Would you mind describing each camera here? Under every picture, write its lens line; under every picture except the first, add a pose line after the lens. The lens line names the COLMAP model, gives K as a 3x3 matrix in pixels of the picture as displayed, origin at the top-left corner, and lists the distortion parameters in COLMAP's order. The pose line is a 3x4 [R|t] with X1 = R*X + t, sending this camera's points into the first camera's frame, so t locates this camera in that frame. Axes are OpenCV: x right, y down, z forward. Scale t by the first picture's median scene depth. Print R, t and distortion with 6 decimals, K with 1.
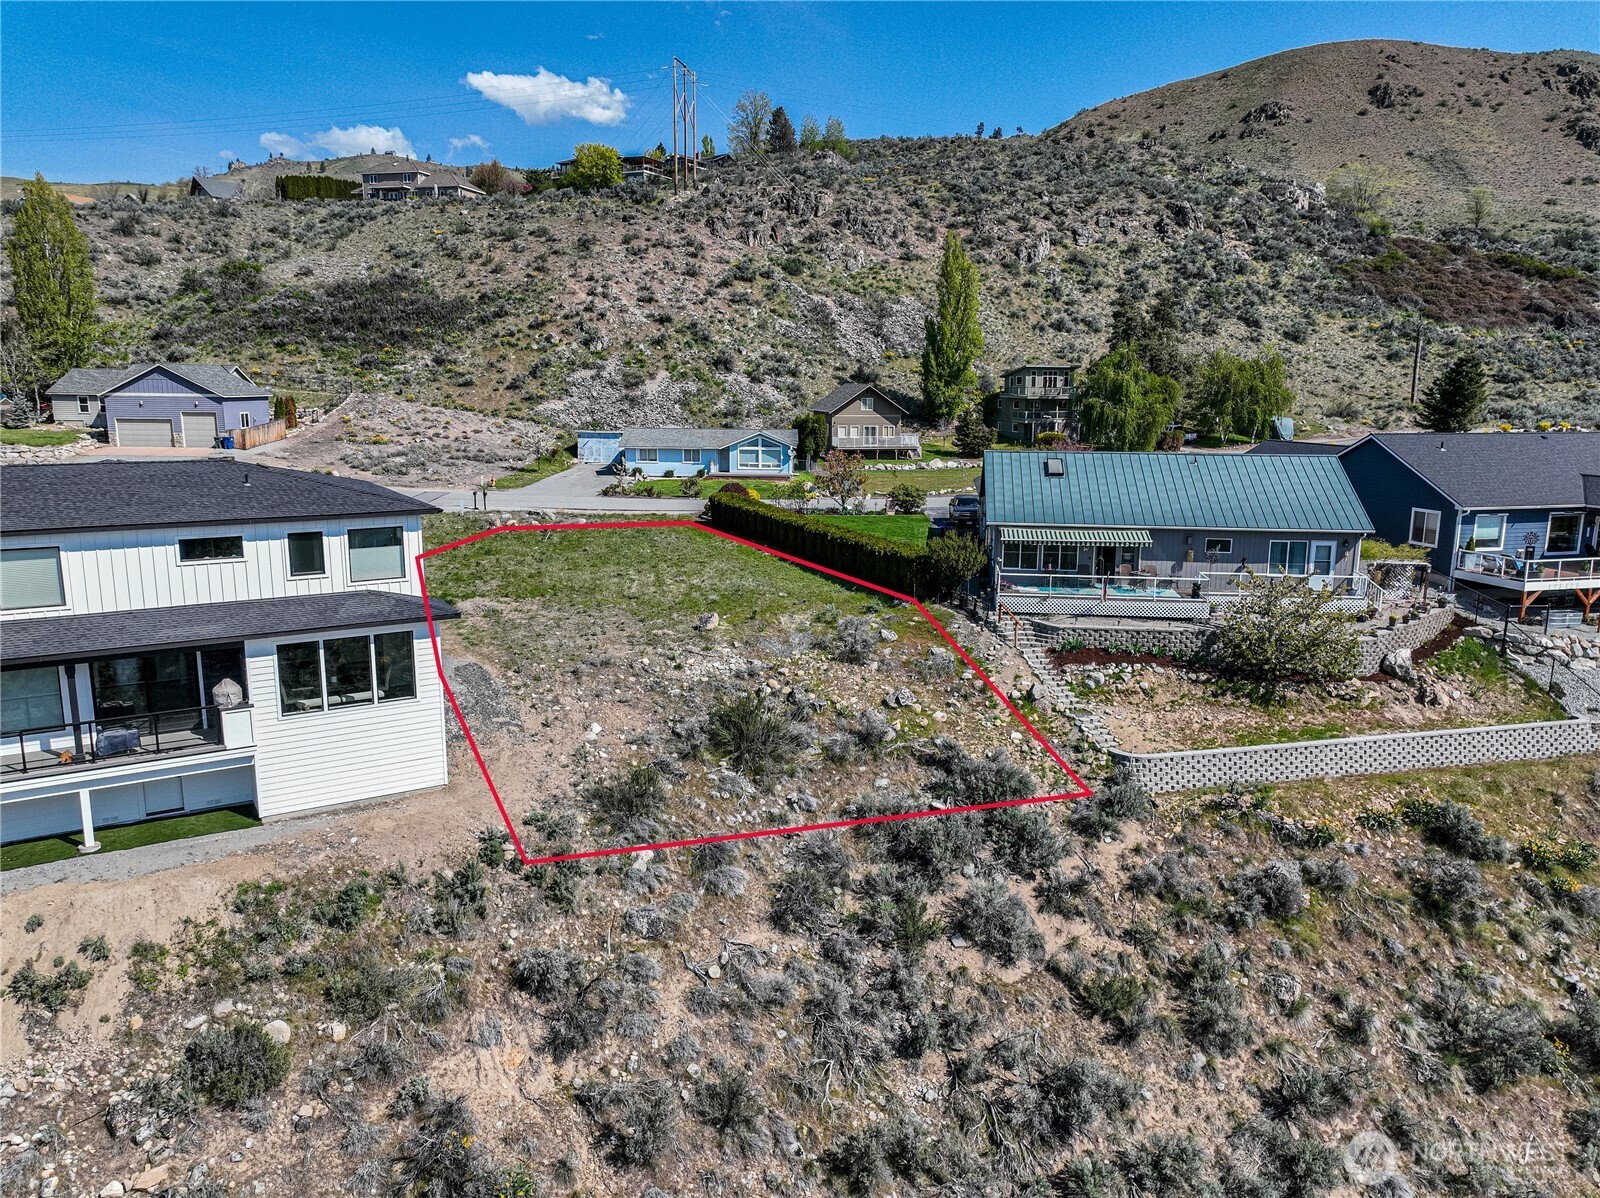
lens RADIAL K [[1123.7, 0, 805.9], [0, 1123.7, 597.0], [0, 0, 1]] dist [0.000587, 0.012863]
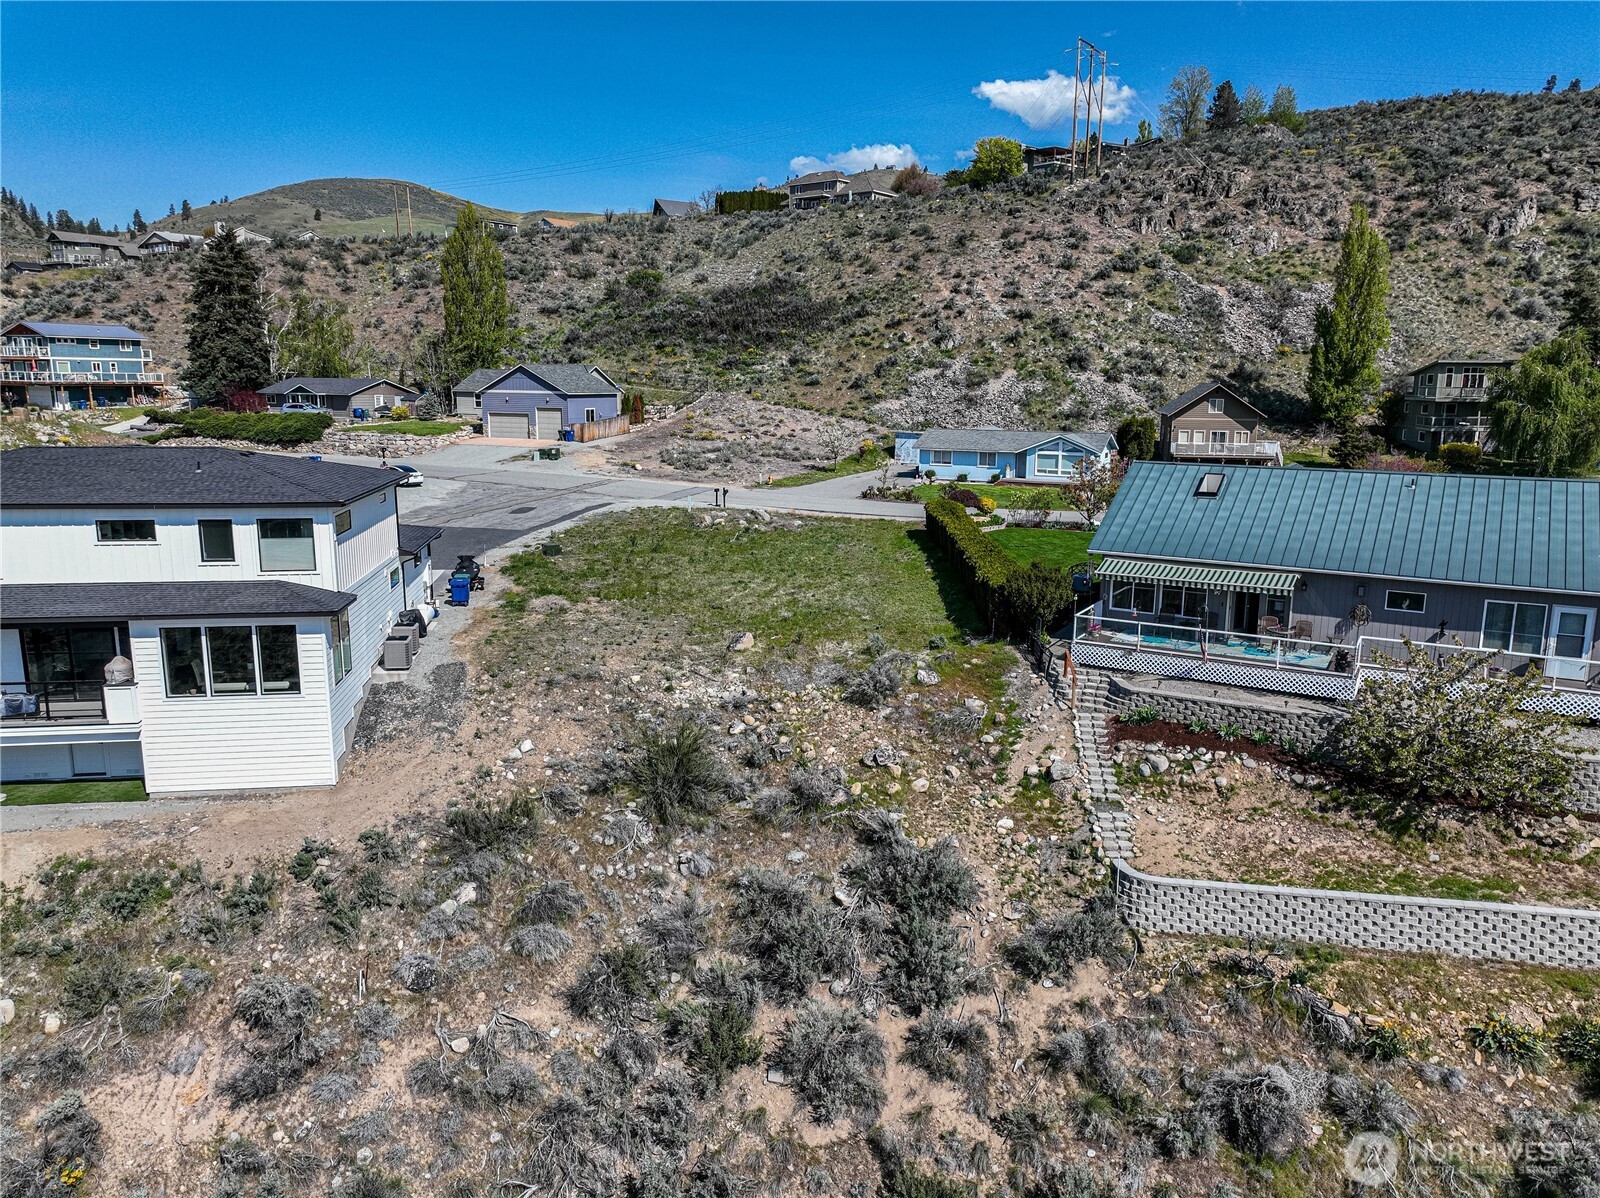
lens RADIAL K [[1123.7, 0, 805.9], [0, 1123.7, 597.0], [0, 0, 1]] dist [0.000587, 0.012863]
pose [[0.914980, 0.076448, -0.396192, 0.104450], [-0.077134, 0.996919, 0.014225, -0.010071], [0.396059, 0.017544, 0.918057, 0.064322]]
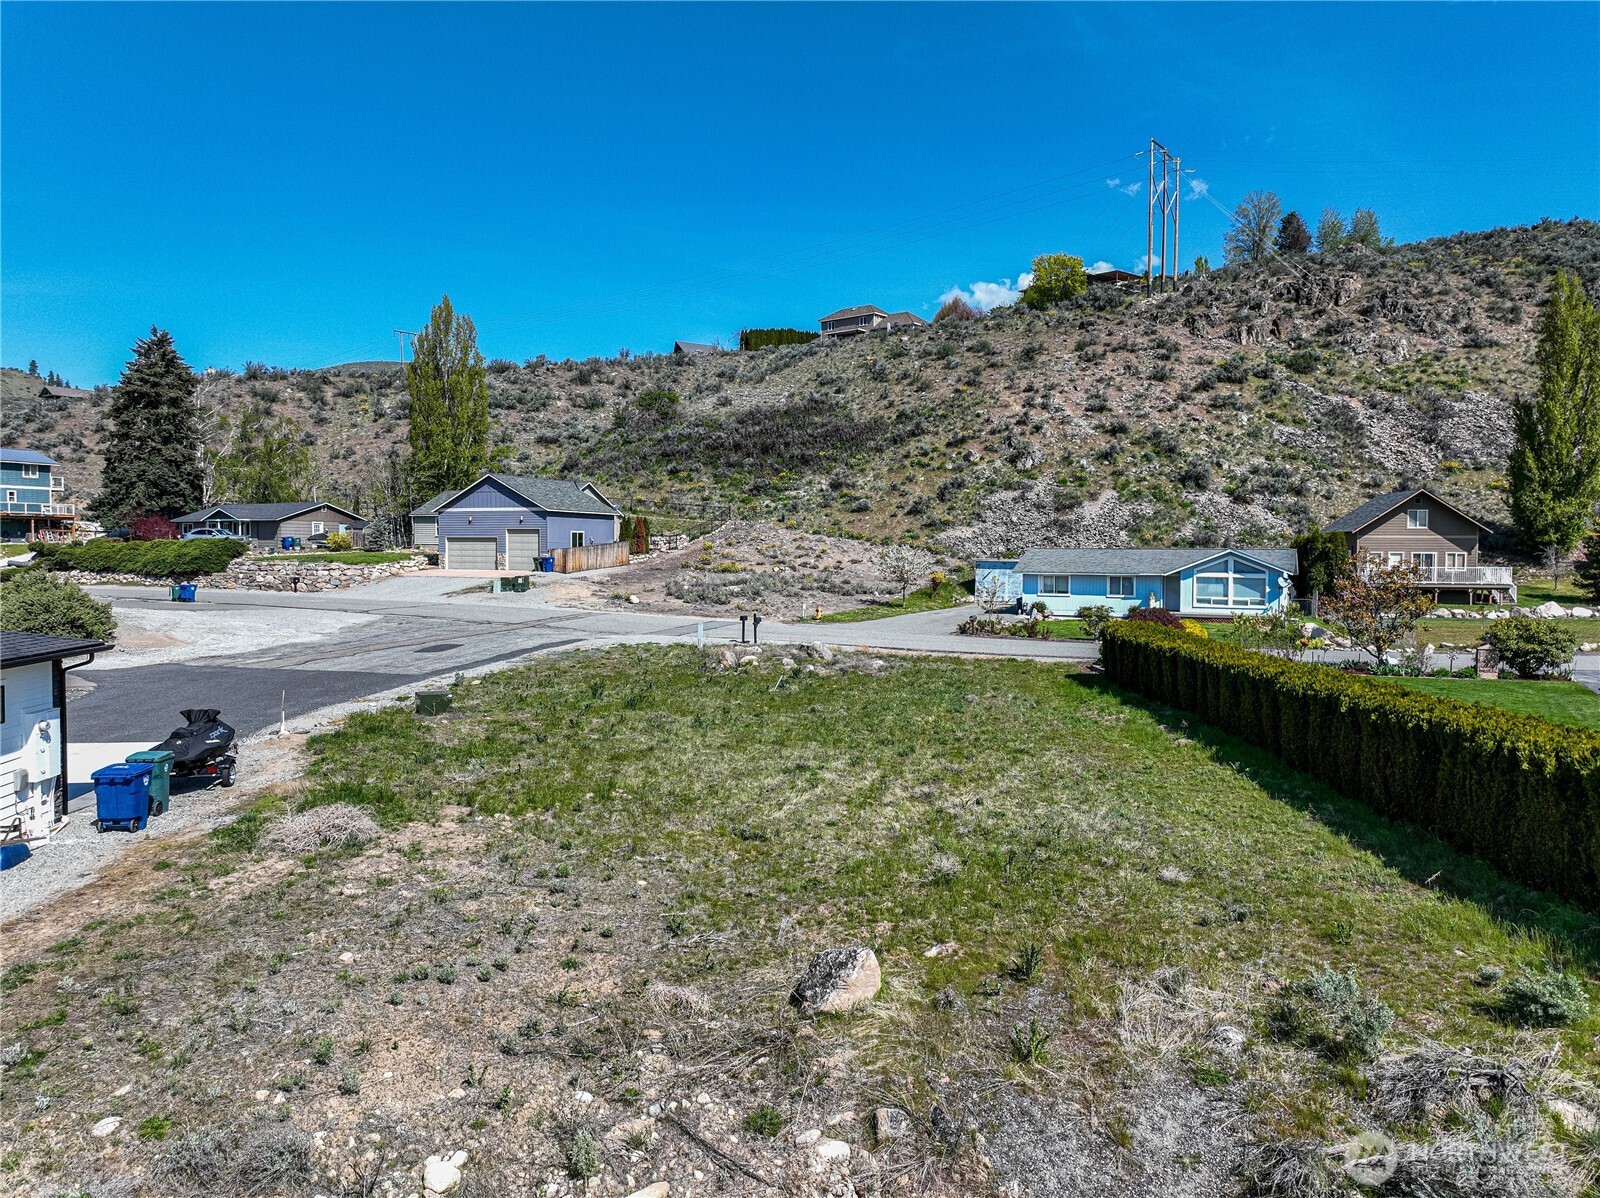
lens RADIAL K [[1123.7, 0, 805.9], [0, 1123.7, 597.0], [0, 0, 1]] dist [0.000587, 0.012863]
pose [[0.907705, 0.012515, -0.419423, 0.006116], [-0.076994, 0.987552, -0.137162, -0.010321], [0.412485, 0.156795, 0.897369, 0.245333]]
